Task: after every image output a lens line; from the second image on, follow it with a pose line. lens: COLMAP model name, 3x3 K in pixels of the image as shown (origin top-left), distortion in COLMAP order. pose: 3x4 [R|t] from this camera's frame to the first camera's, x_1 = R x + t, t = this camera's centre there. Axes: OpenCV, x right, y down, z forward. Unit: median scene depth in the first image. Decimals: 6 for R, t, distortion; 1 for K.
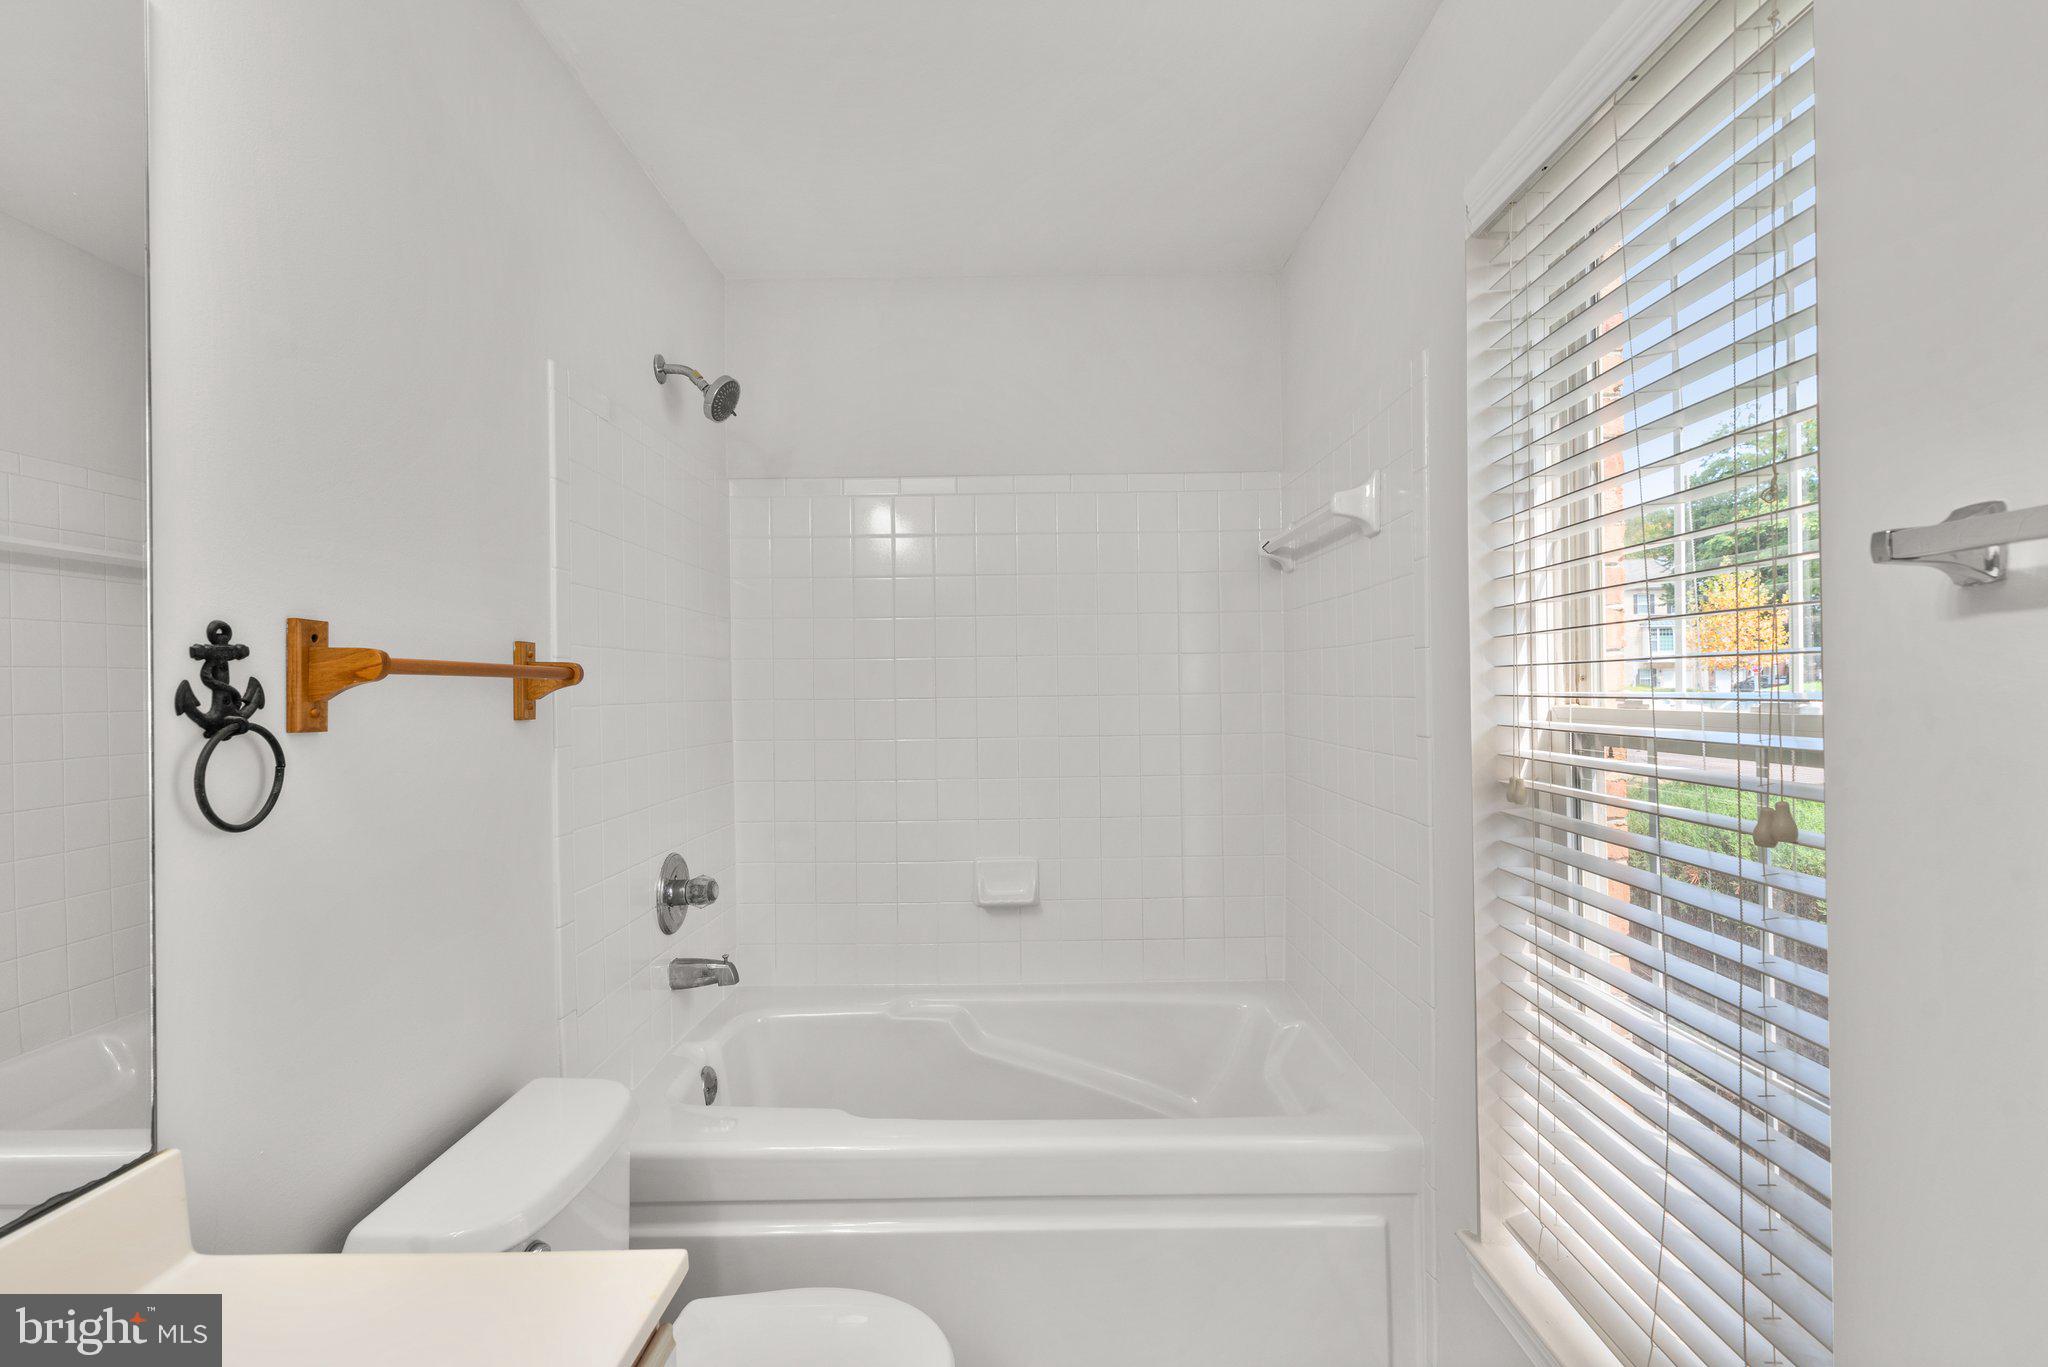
lens RADIAL K [[950.4, 0, 1029.9], [0, 950.4, 688.5], [0, 0, 1]] dist [0.000828, 0.000385]
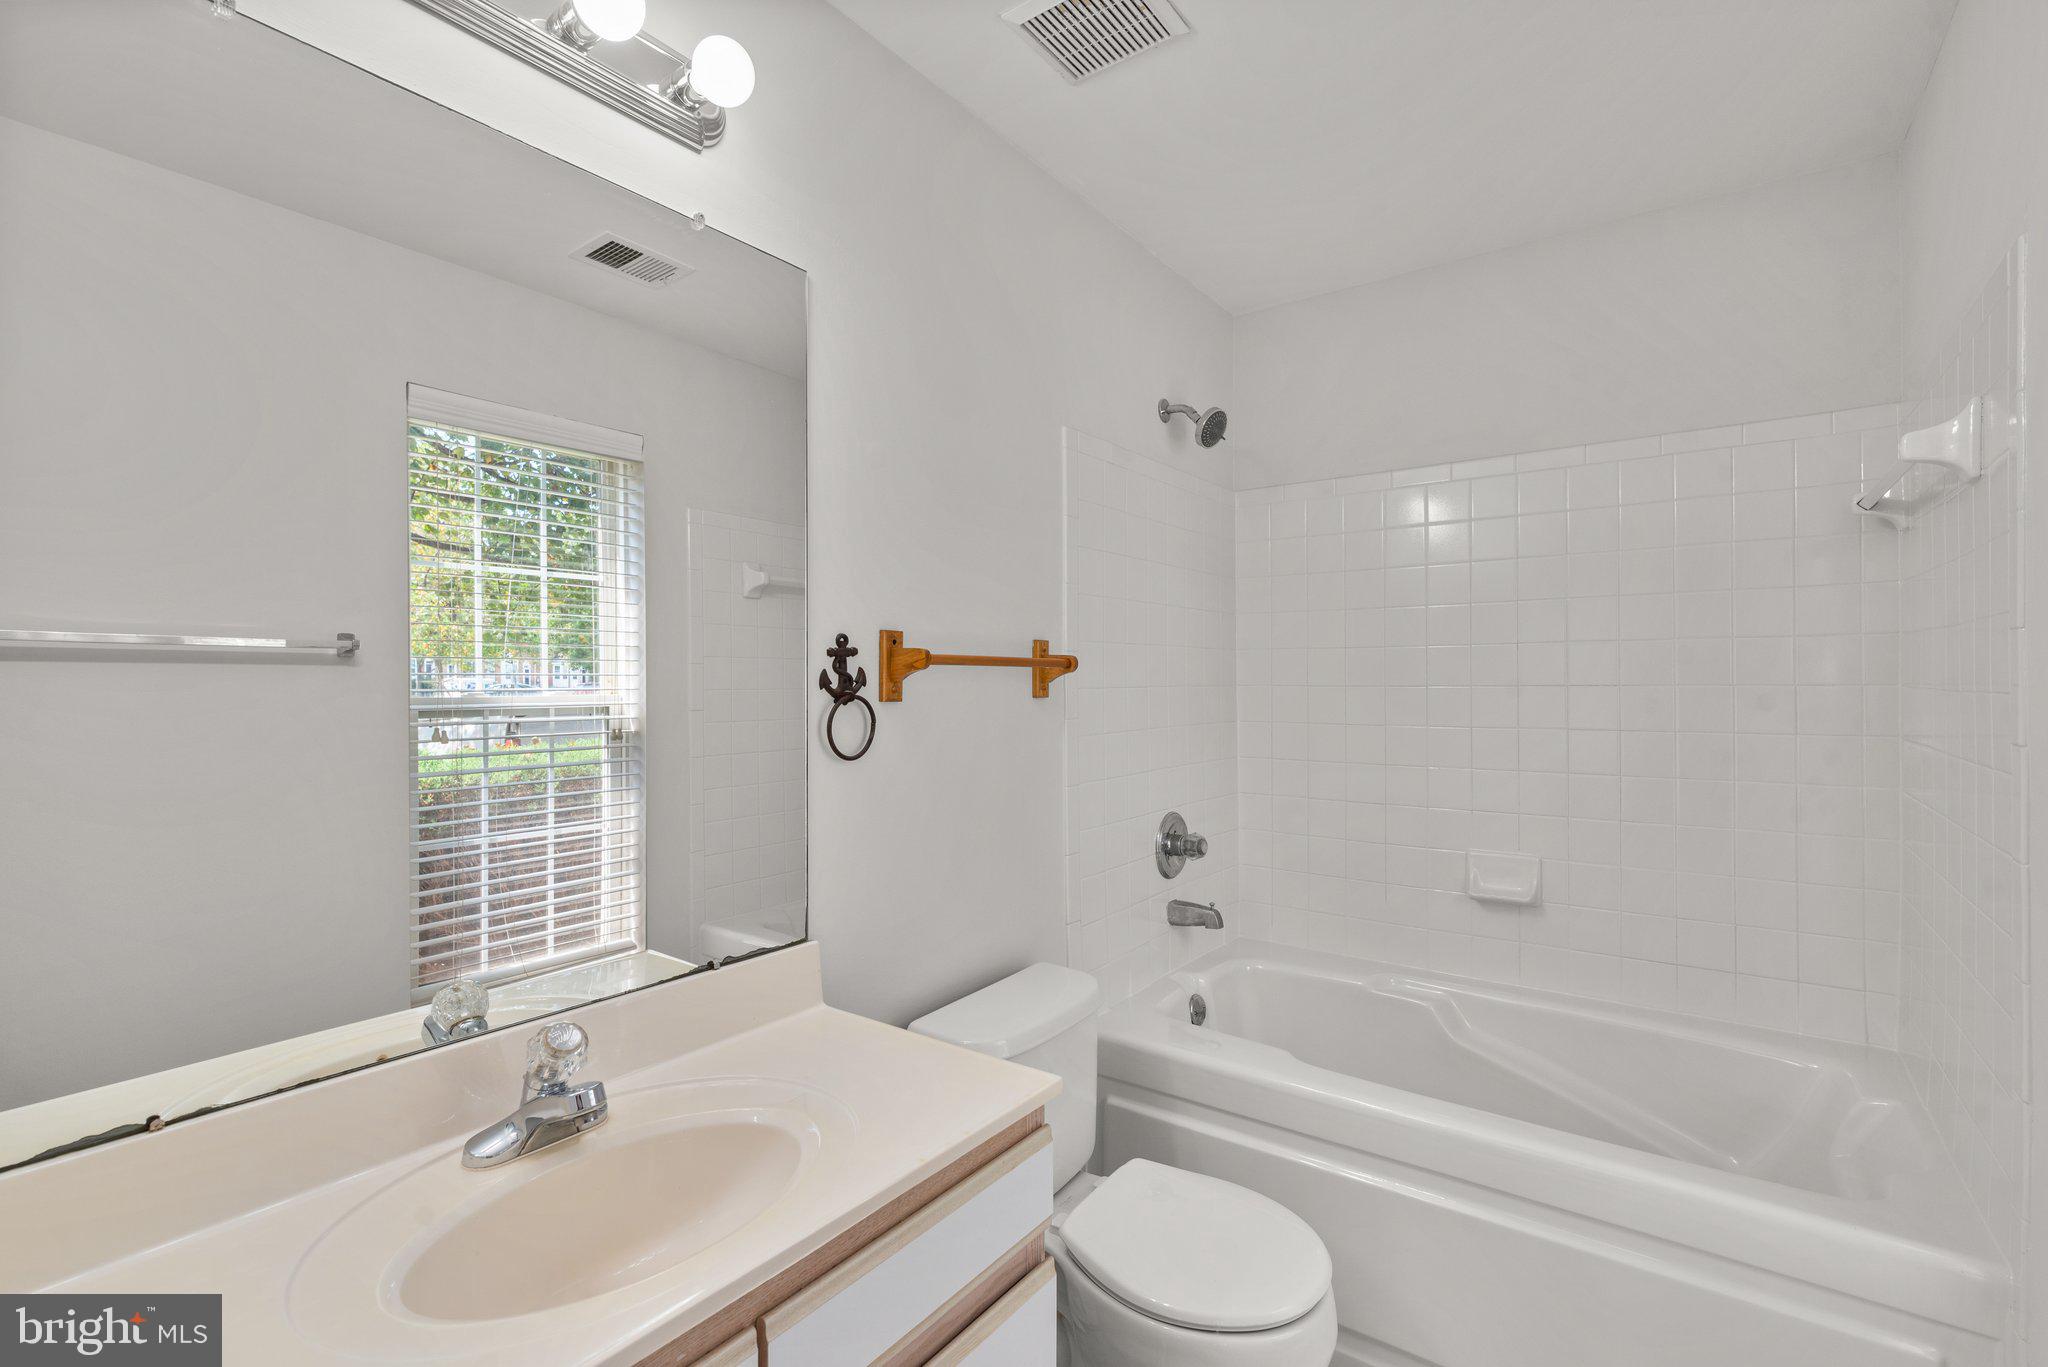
lens RADIAL K [[917.0, 0, 1024.5], [0, 917.0, 690.5], [0, 0, 1]] dist [0.002490, 0.000232]
pose [[0.806906, 0.015989, -0.590464, 0.217315], [-0.006556, 0.999814, 0.018115, -0.001291], [0.590644, -0.010746, 0.806861, -0.065674]]
